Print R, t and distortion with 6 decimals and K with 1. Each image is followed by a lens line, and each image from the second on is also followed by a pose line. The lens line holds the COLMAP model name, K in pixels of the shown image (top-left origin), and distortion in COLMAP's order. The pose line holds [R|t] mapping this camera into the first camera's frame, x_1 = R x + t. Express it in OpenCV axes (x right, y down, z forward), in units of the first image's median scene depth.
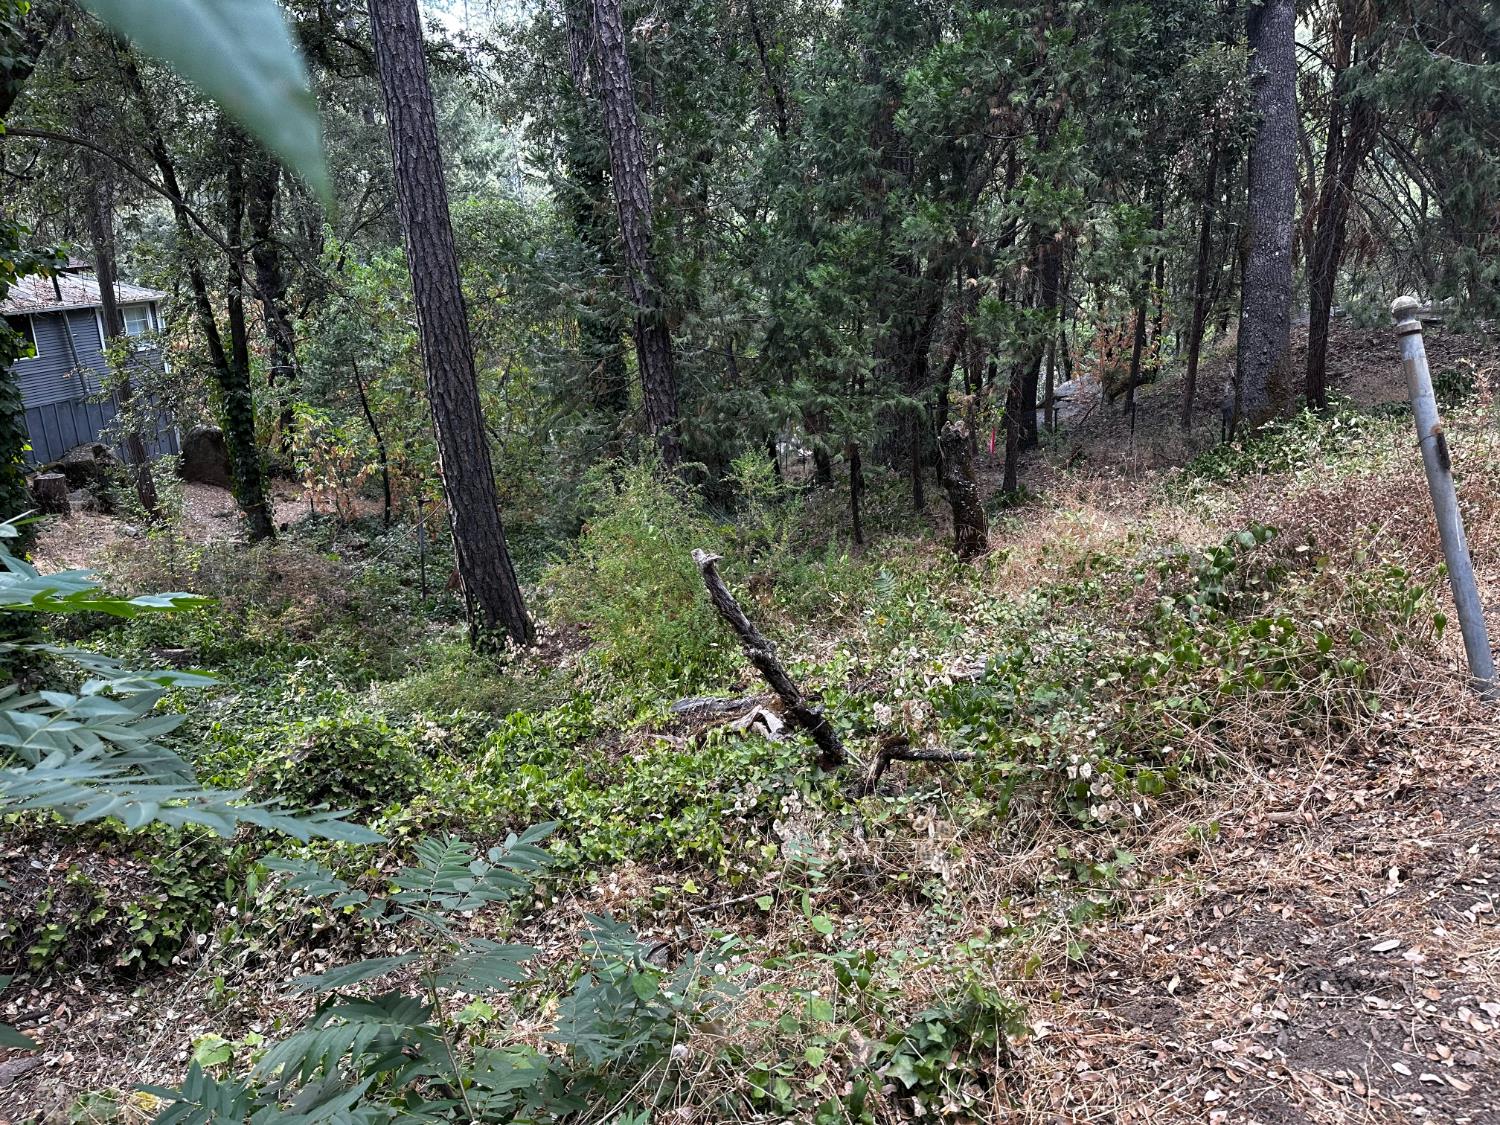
lens RADIAL K [[1032.0, 0, 751.1], [0, 1032.0, 560.3], [0, 0, 1]] dist [0.103150, -0.128364]
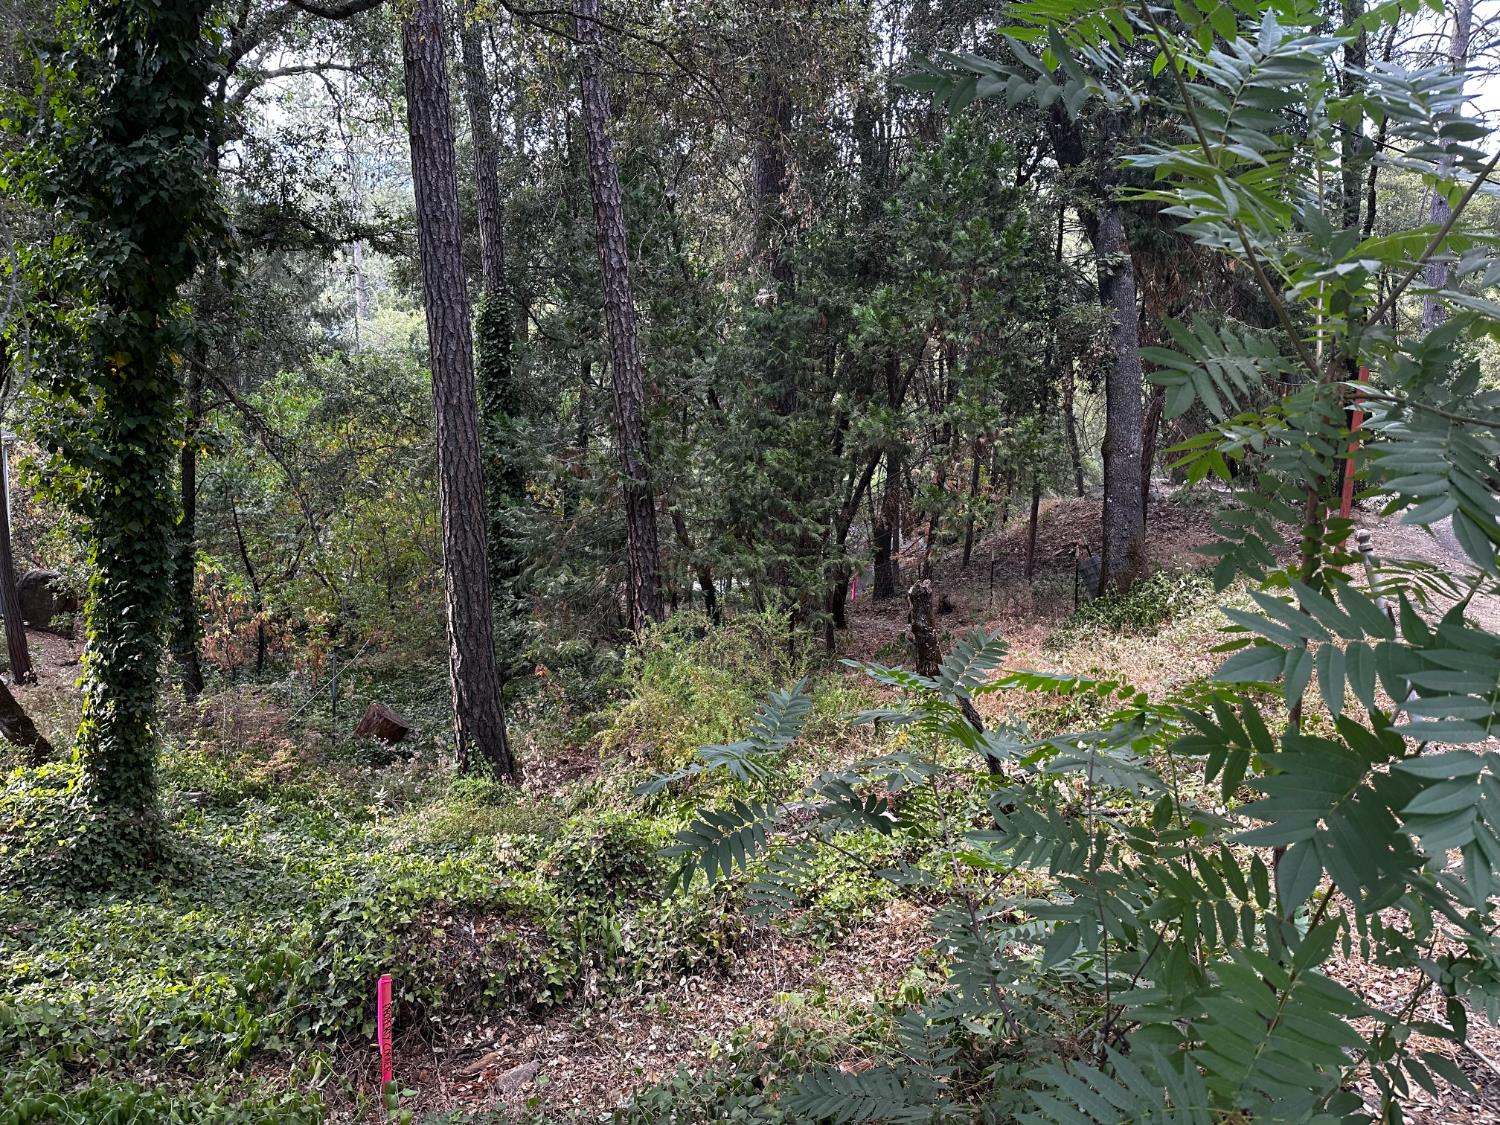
lens RADIAL K [[1032.0, 0, 751.1], [0, 1032.0, 560.3], [0, 0, 1]] dist [0.103150, -0.128364]
pose [[0.976422, 0.009577, 0.215657, -0.232696], [0.019712, 0.990886, -0.133252, 0.005790], [-0.214968, 0.134361, 0.967334, -0.150251]]
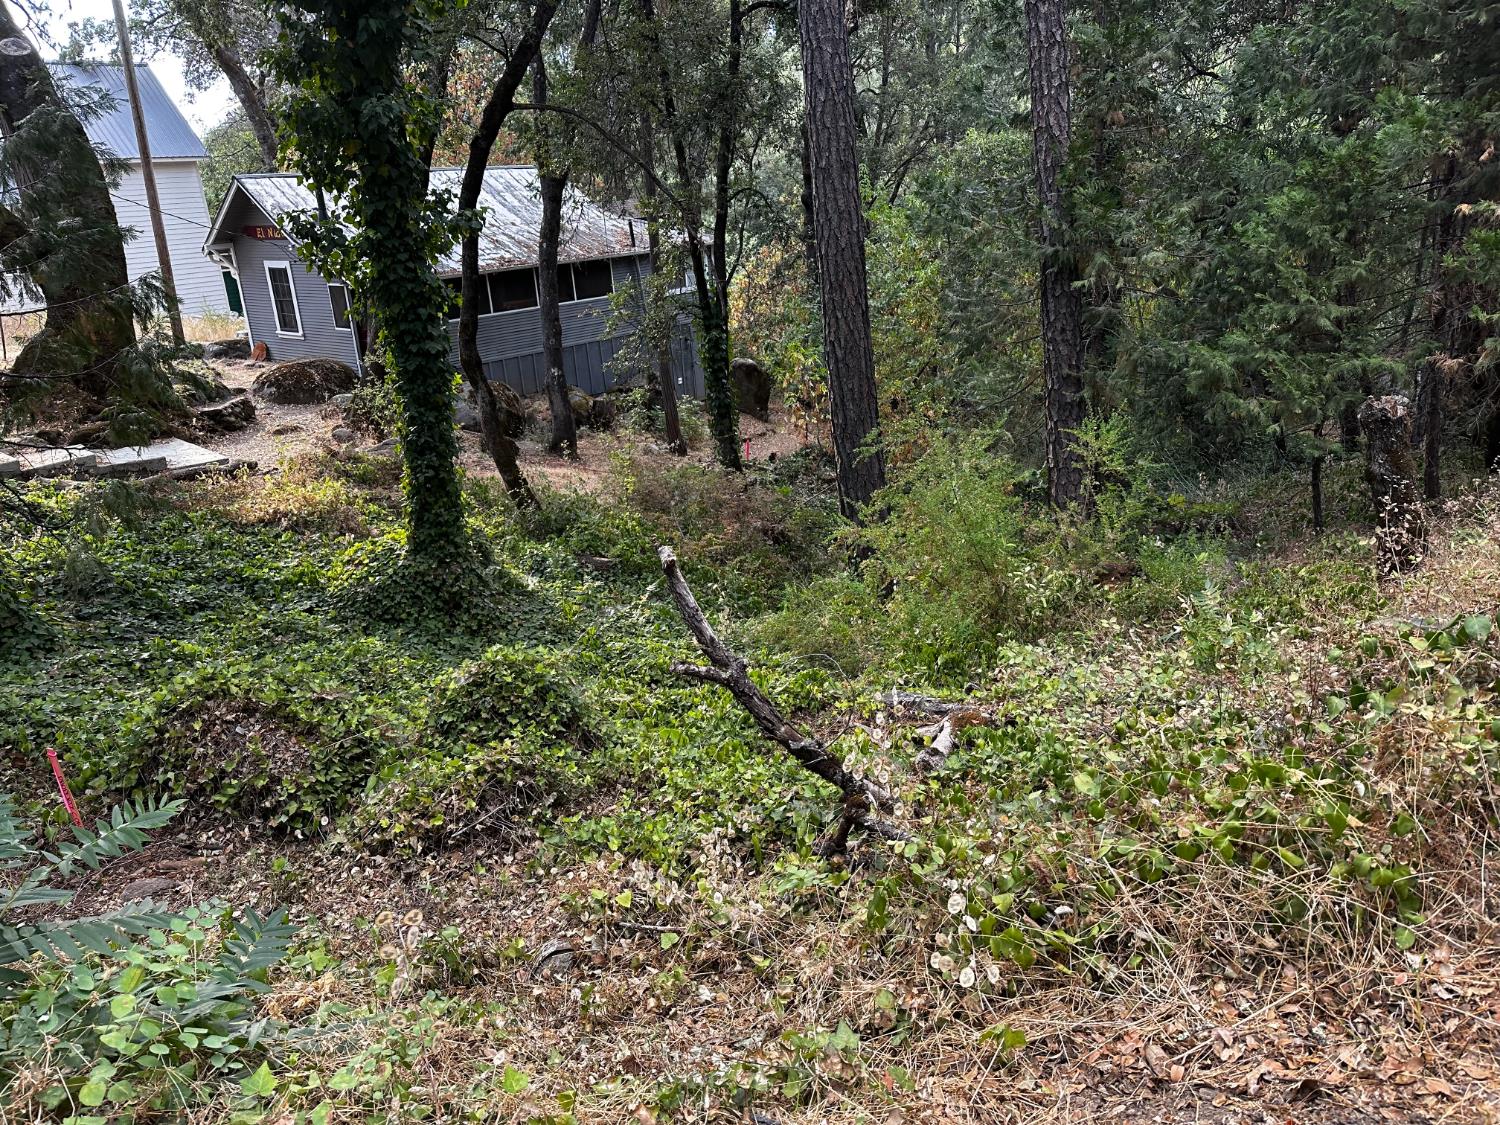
lens RADIAL K [[1062.2, 0, 752.7], [0, 1062.2, 543.1], [0, 0, 1]] dist [0.083602, -0.140319]
pose [[0.860676, 0.121061, -0.494552, 0.165325], [-0.101139, 0.992616, 0.066967, -0.027663], [0.499007, -0.007618, 0.866564, 0.076188]]
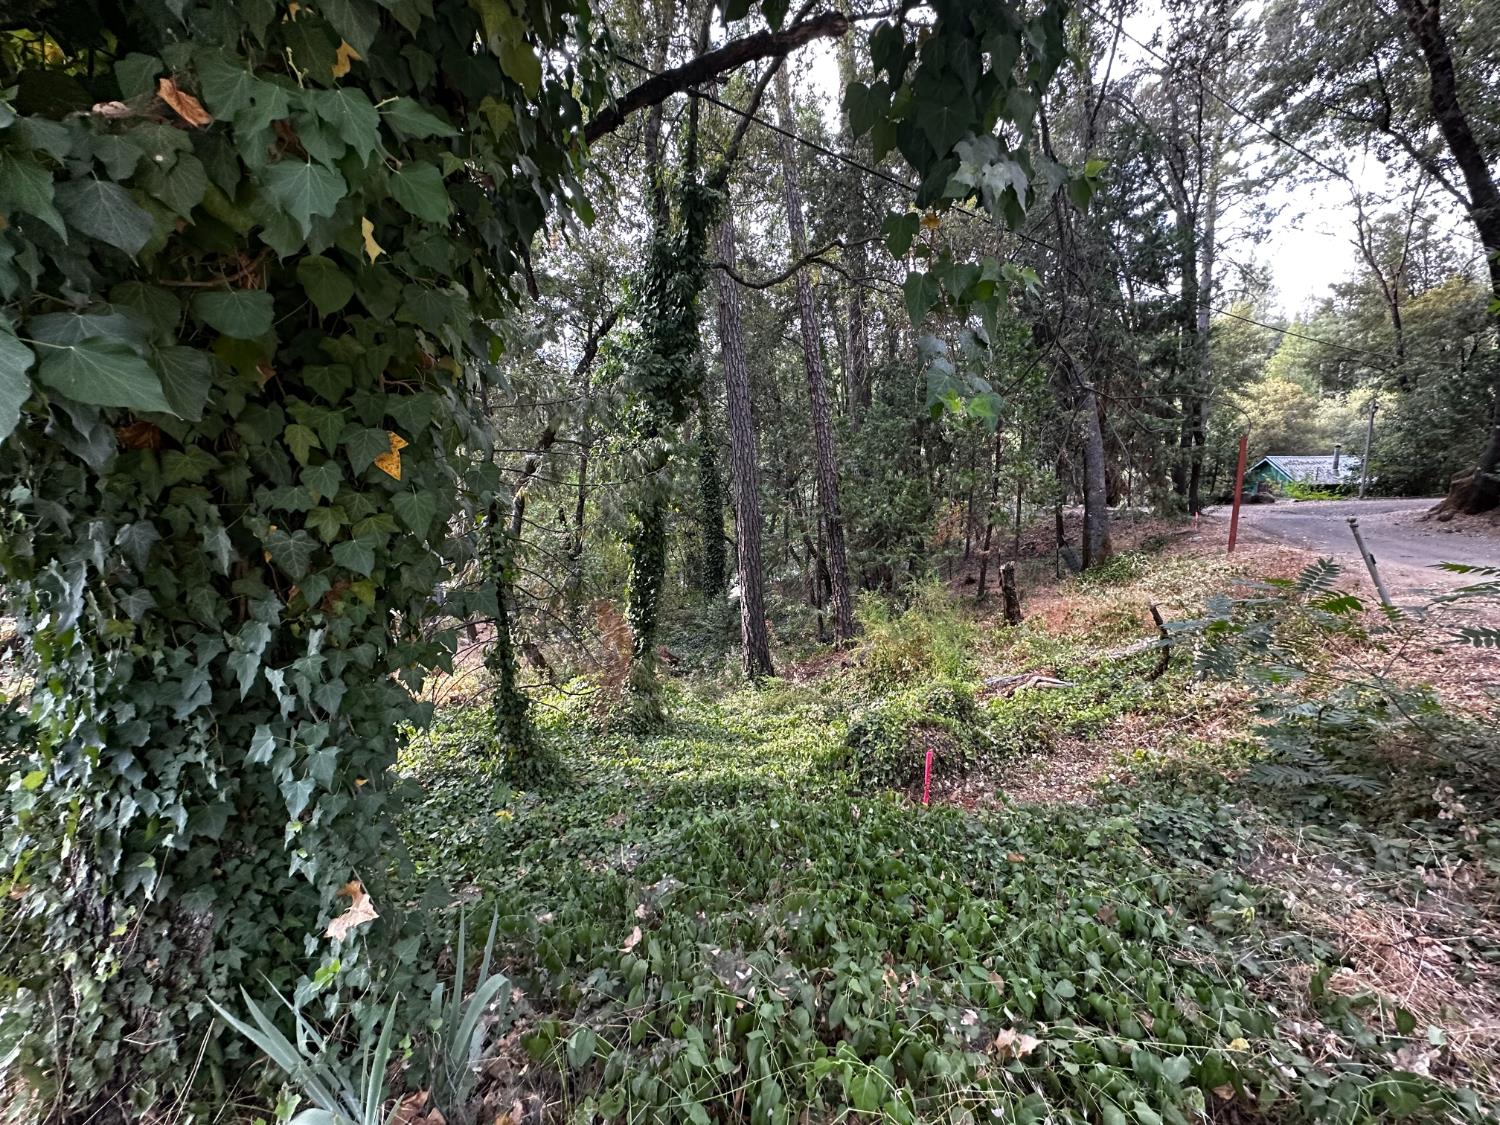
lens RADIAL K [[598.7, 0, 750.0], [0, 598.7, 562.5], [0, 0, 1]] dist [-0.000884, -0.000031]
pose [[0.986279, -0.038078, 0.160634, -0.498962], [0.061318, 0.987922, -0.142304, 0.020235], [-0.153276, 0.150201, 0.976702, -0.174484]]
